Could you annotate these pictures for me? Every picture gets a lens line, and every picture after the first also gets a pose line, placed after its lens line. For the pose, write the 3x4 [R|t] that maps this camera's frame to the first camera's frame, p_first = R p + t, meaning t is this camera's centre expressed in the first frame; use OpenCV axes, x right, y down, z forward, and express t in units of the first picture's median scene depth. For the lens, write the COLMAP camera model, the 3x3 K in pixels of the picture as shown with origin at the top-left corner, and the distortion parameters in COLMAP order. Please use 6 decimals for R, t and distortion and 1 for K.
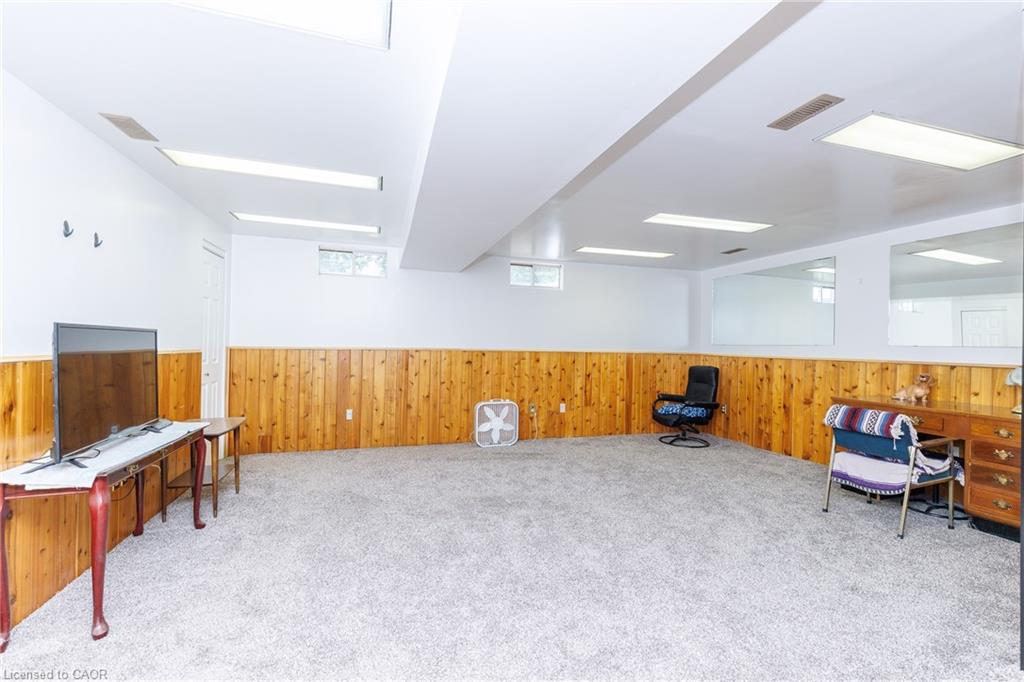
lens RADIAL K [[434.5, 0, 500.2], [0, 434.5, 342.6], [0, 0, 1]] dist [-0.001828, -0.000345]
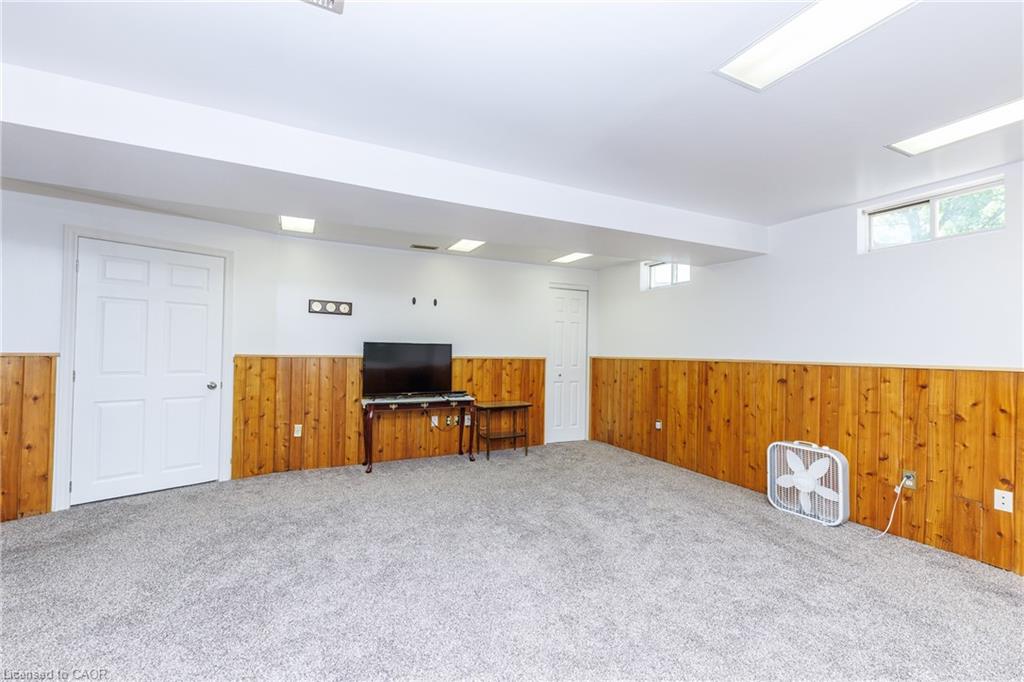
lens RADIAL K [[421.9, 0, 509.7], [0, 421.9, 344.9], [0, 0, 1]] dist [0.030909, -0.016752]
pose [[0.171619, -0.025287, -0.984839, 0.532016], [-0.007620, 0.999607, -0.026994, 0.010419], [0.985134, 0.012137, 0.171359, 0.478103]]
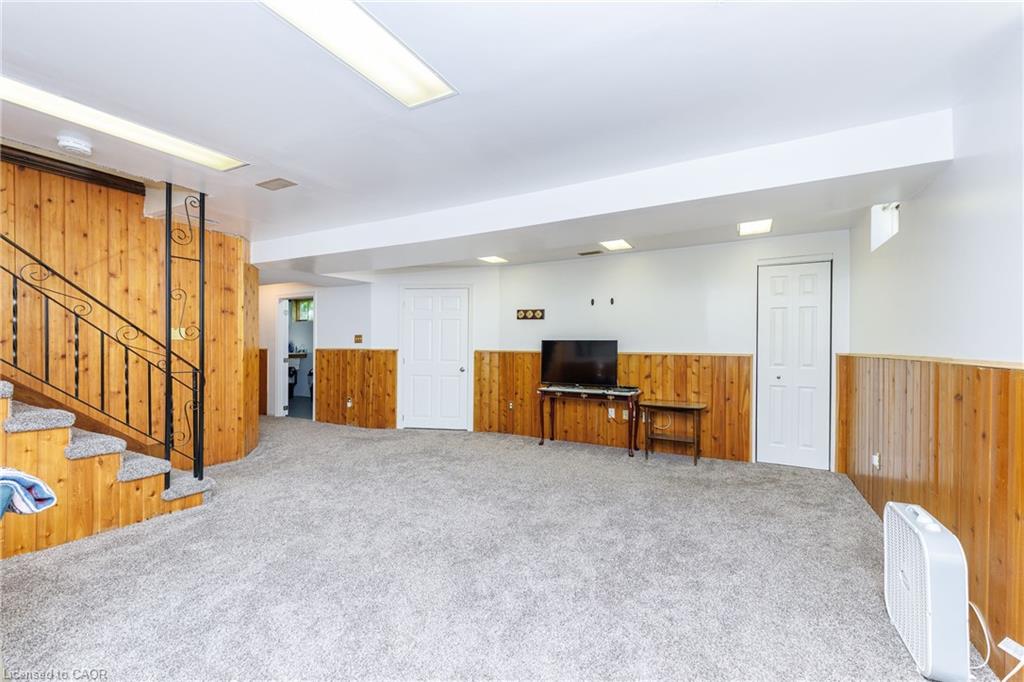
lens RADIAL K [[421.9, 0, 509.7], [0, 421.9, 344.9], [0, 0, 1]] dist [0.030909, -0.016752]
pose [[-0.698320, -0.014540, -0.715638, 0.458651], [-0.010146, 0.999894, -0.010415, 0.007402], [0.715714, -0.000012, -0.698394, 1.010621]]
